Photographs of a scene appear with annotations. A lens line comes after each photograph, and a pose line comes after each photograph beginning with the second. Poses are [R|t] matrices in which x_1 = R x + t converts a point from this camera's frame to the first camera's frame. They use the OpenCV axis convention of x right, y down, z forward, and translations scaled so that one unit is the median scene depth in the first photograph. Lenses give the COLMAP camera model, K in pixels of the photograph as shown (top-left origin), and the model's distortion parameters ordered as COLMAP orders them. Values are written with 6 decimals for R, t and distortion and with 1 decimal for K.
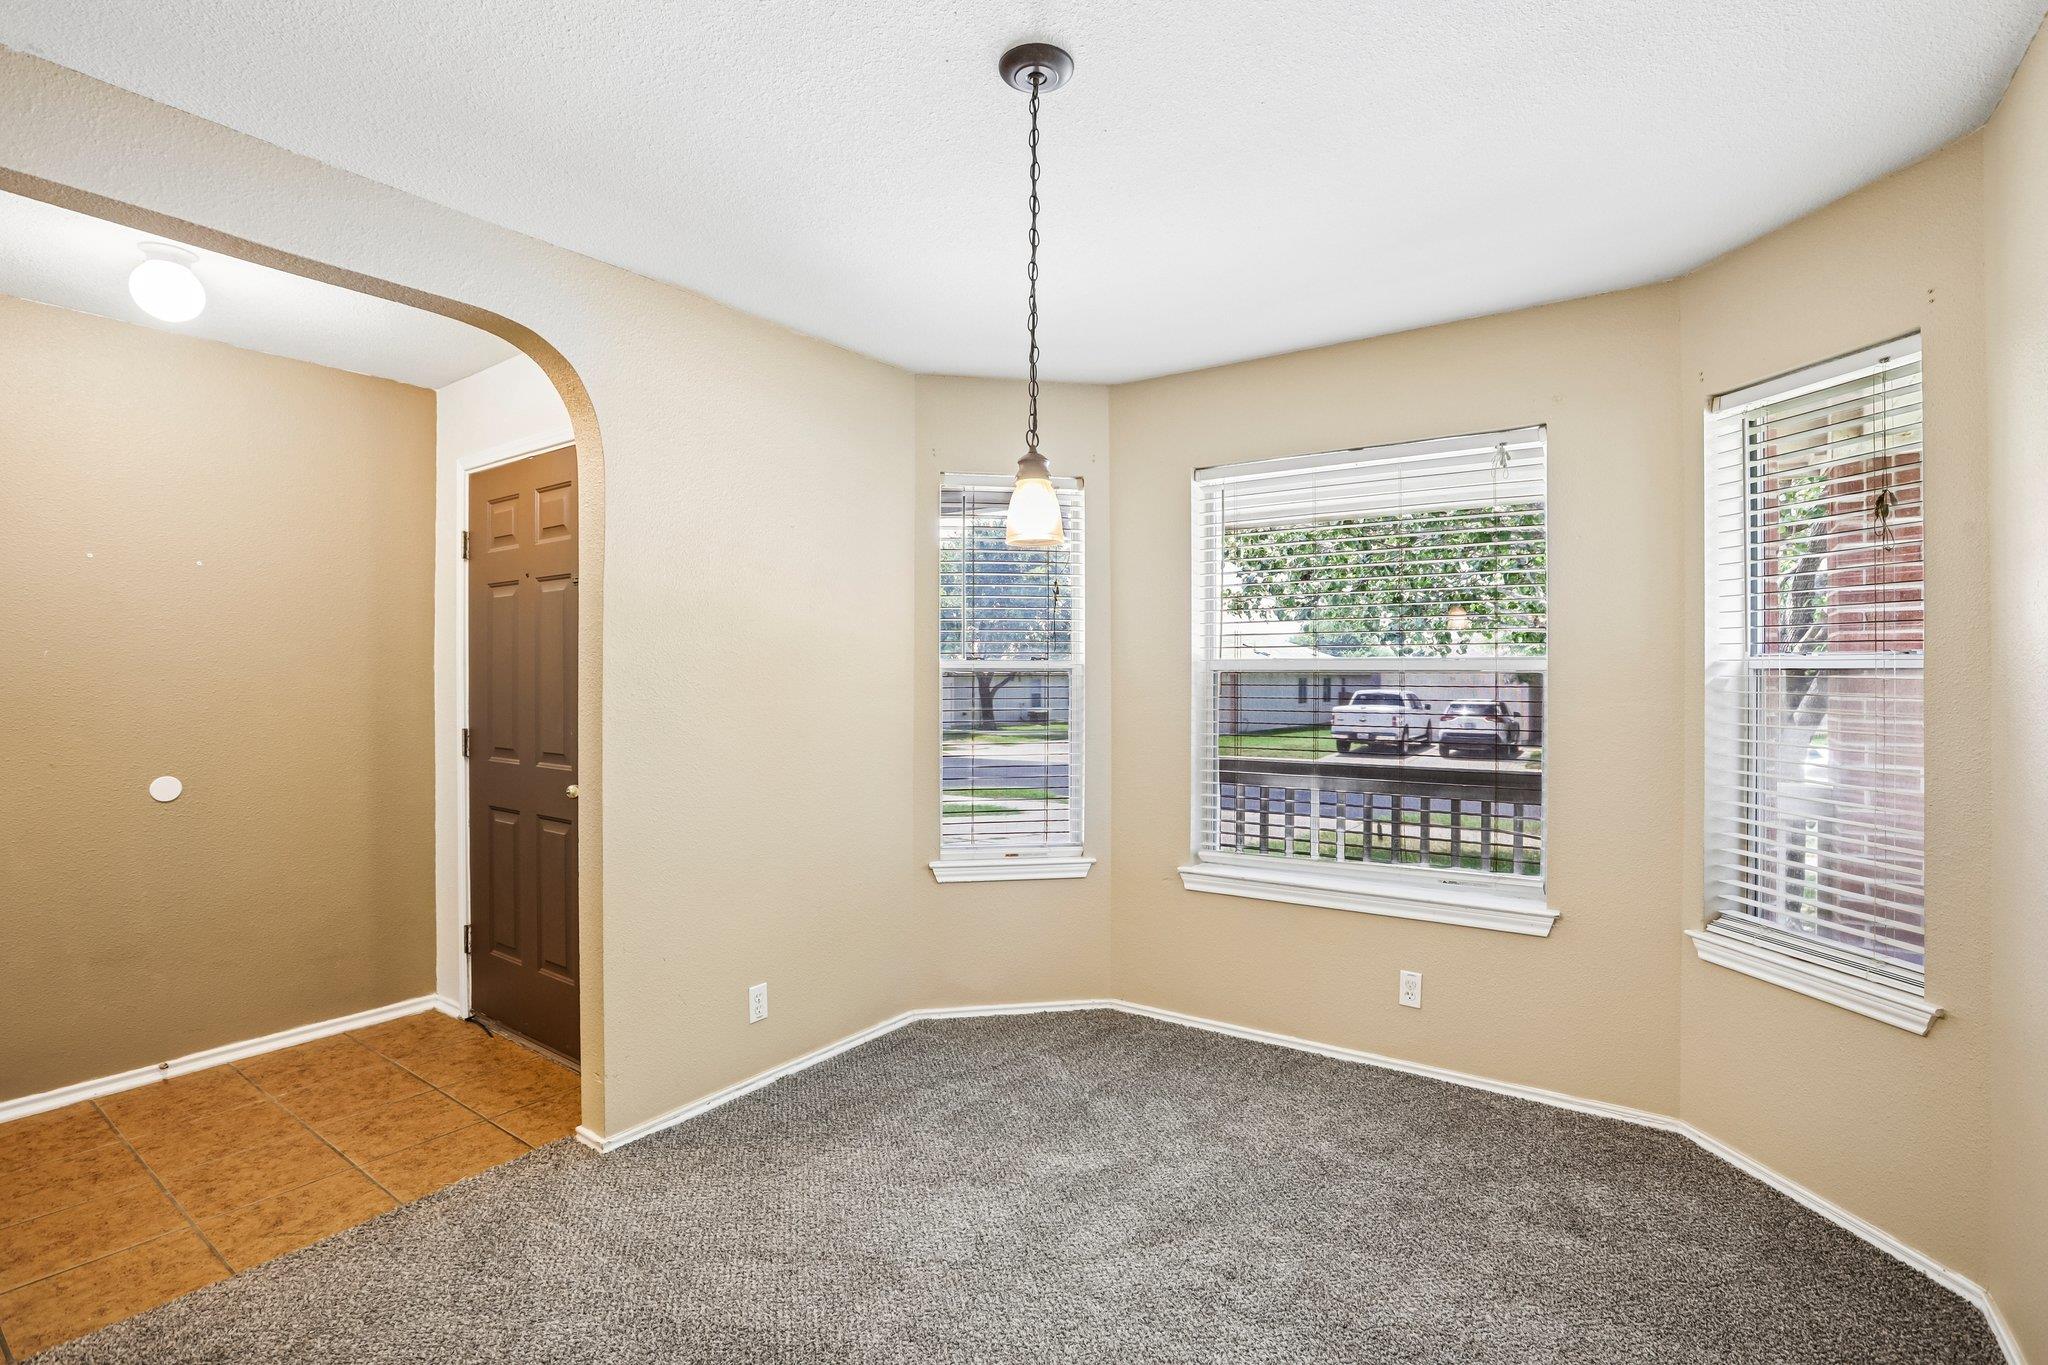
lens RADIAL K [[948.8, 0, 1034.0], [0, 948.8, 668.0], [0, 0, 1]] dist [-0.045441, 0.012024]
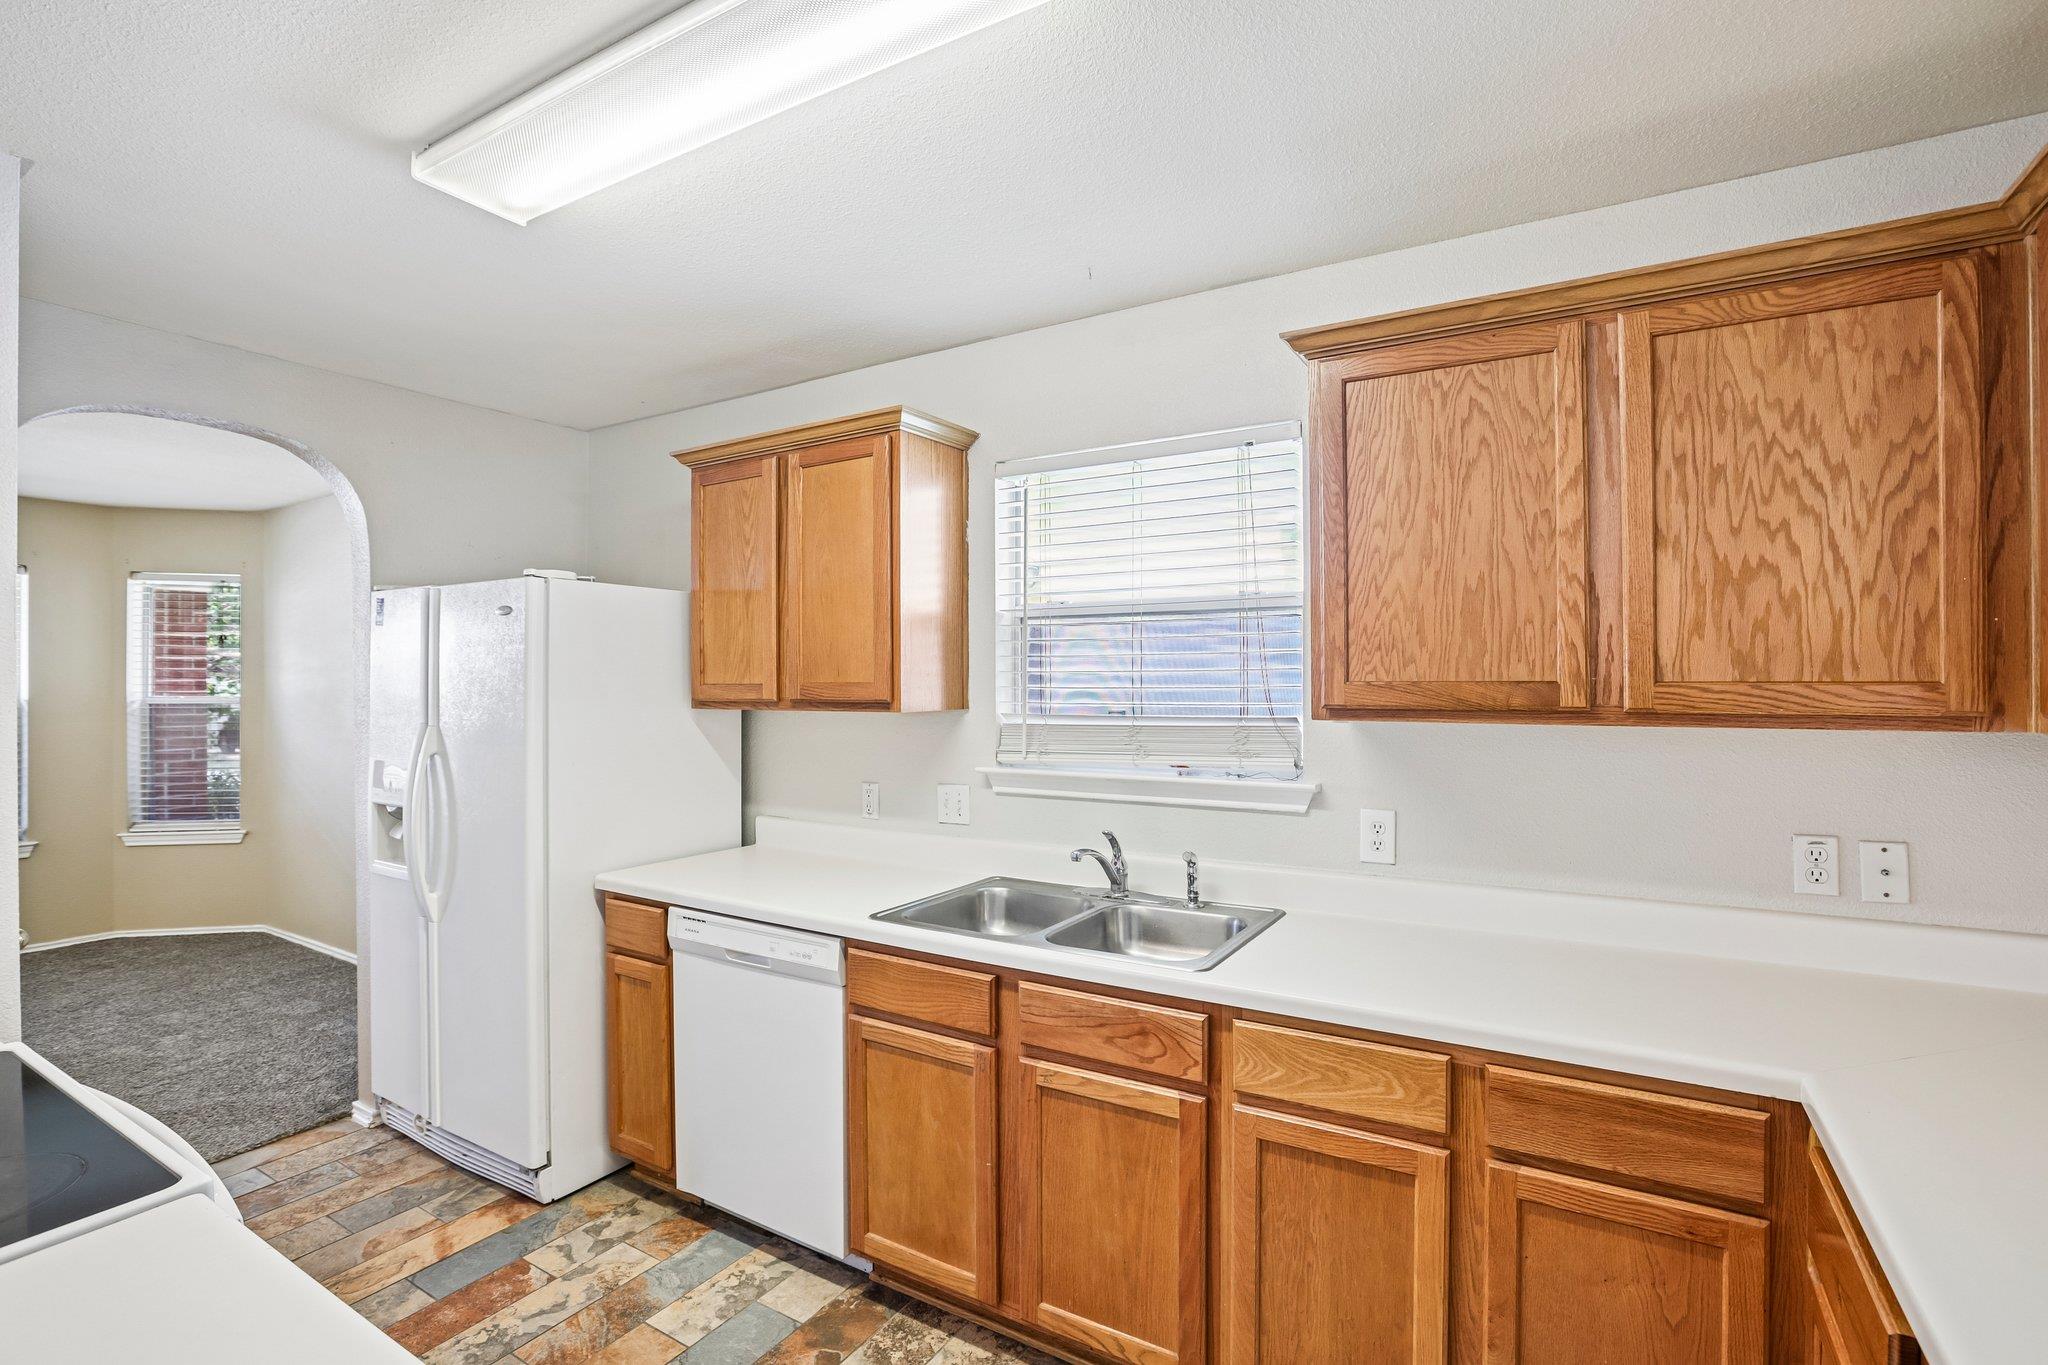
lens RADIAL K [[948.8, 0, 1011.3], [0, 948.8, 663.0], [0, 0, 1]] dist [-0.045441, 0.012024]
pose [[-0.074833, 0.013226, 0.997108, -1.289419], [0.006475, 0.999897, -0.012777, -0.045943], [-0.997175, 0.005500, -0.074911, -0.707820]]
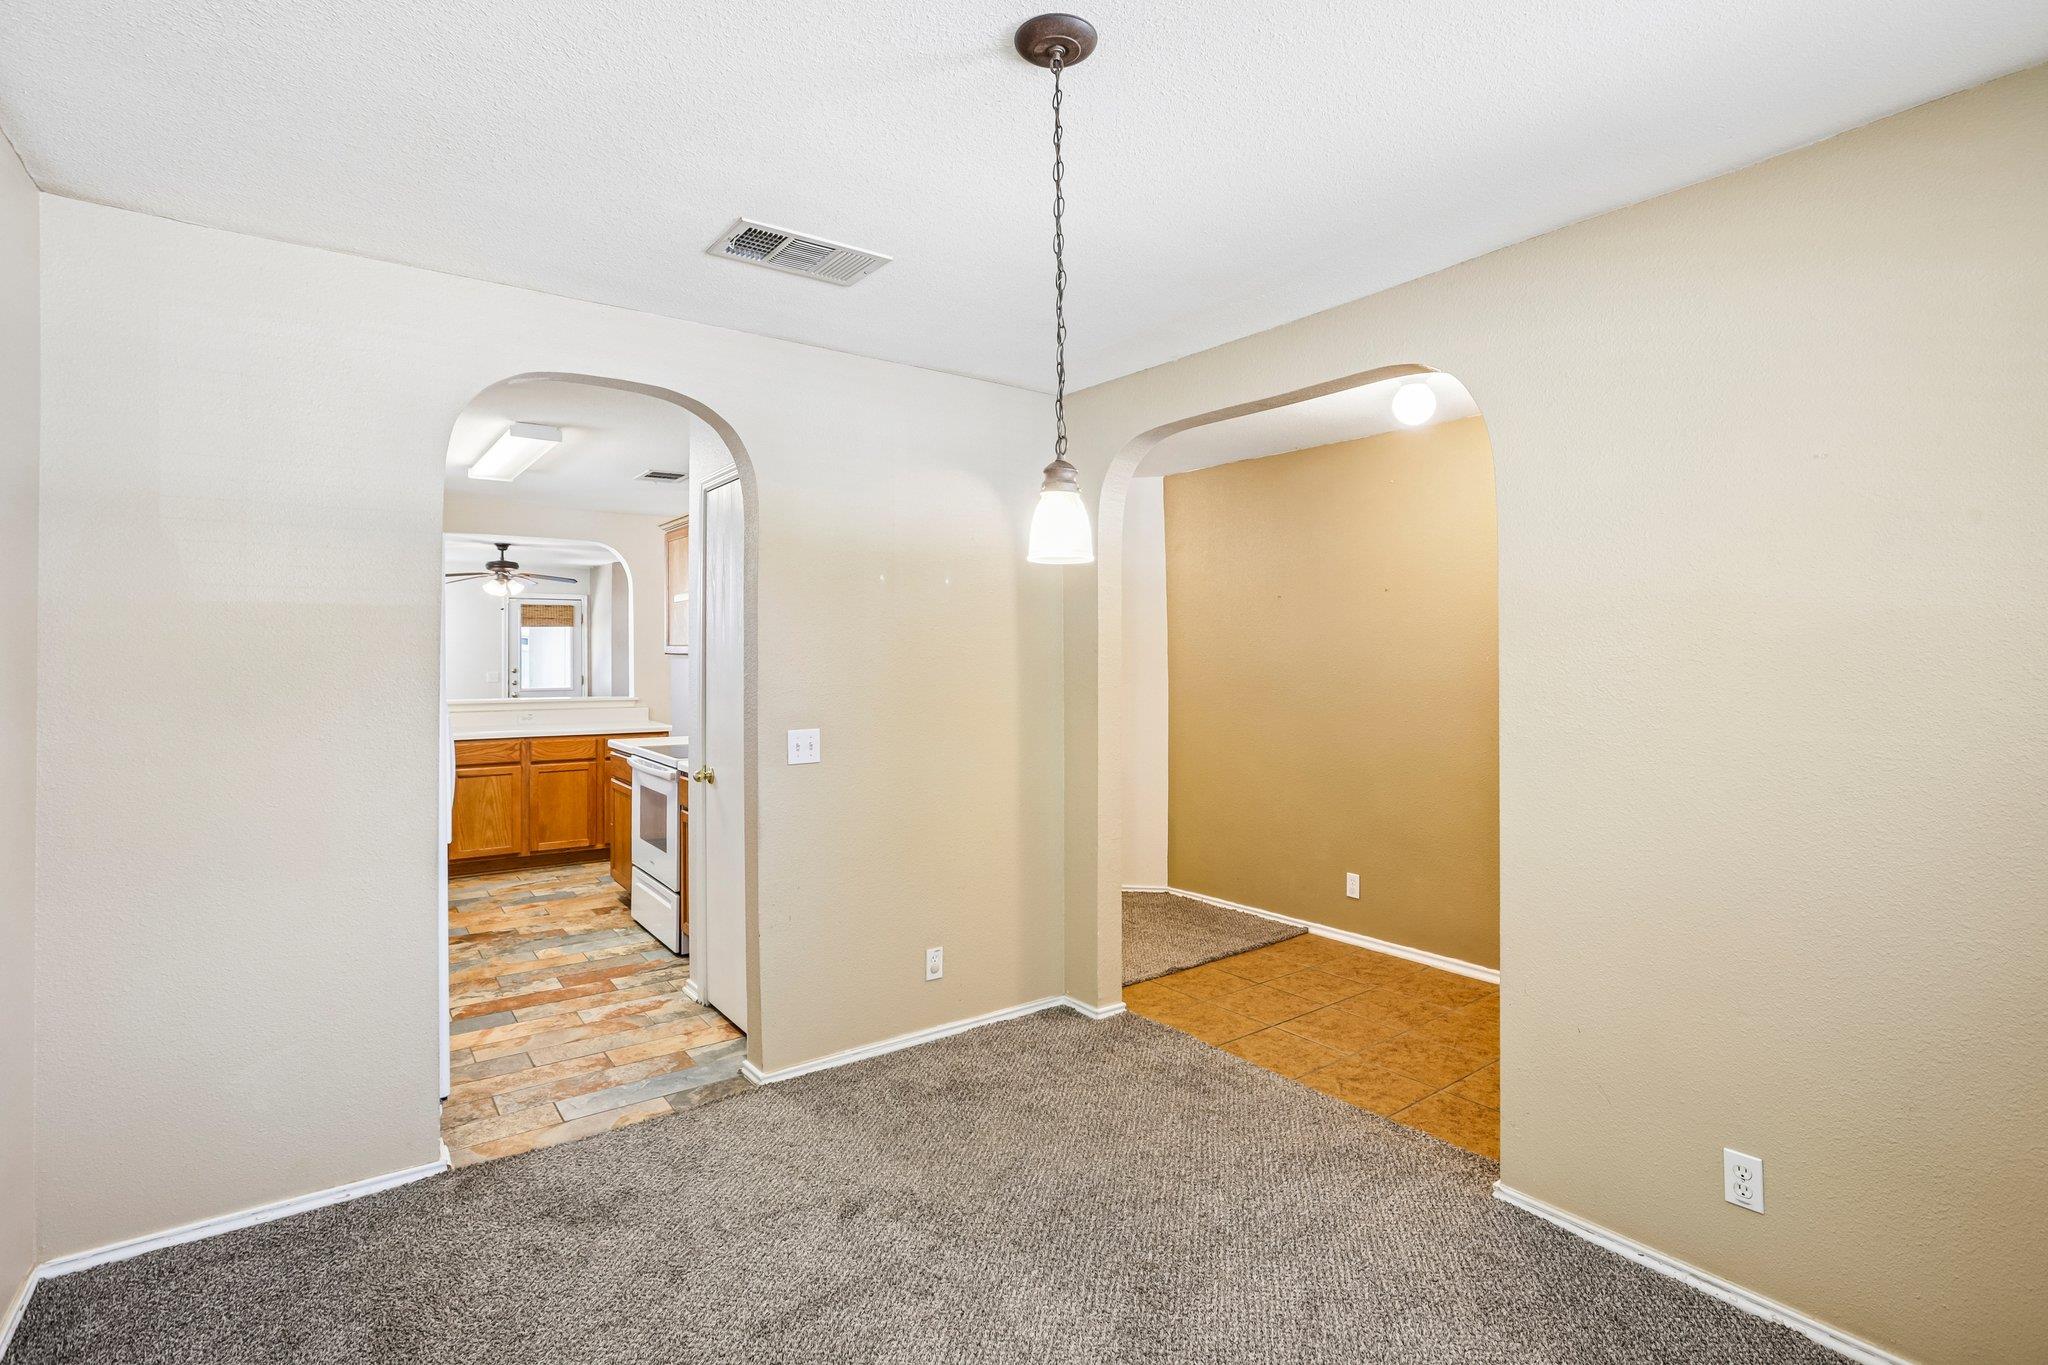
lens RADIAL K [[948.8, 0, 1014.1], [0, 948.8, 646.5], [0, 0, 1]] dist [-0.045441, 0.012024]
pose [[-0.302171, -0.005144, -0.953240, 0.543103], [-0.000073, 0.999986, -0.005373, -0.026254], [0.953254, -0.001554, -0.302167, 0.771670]]
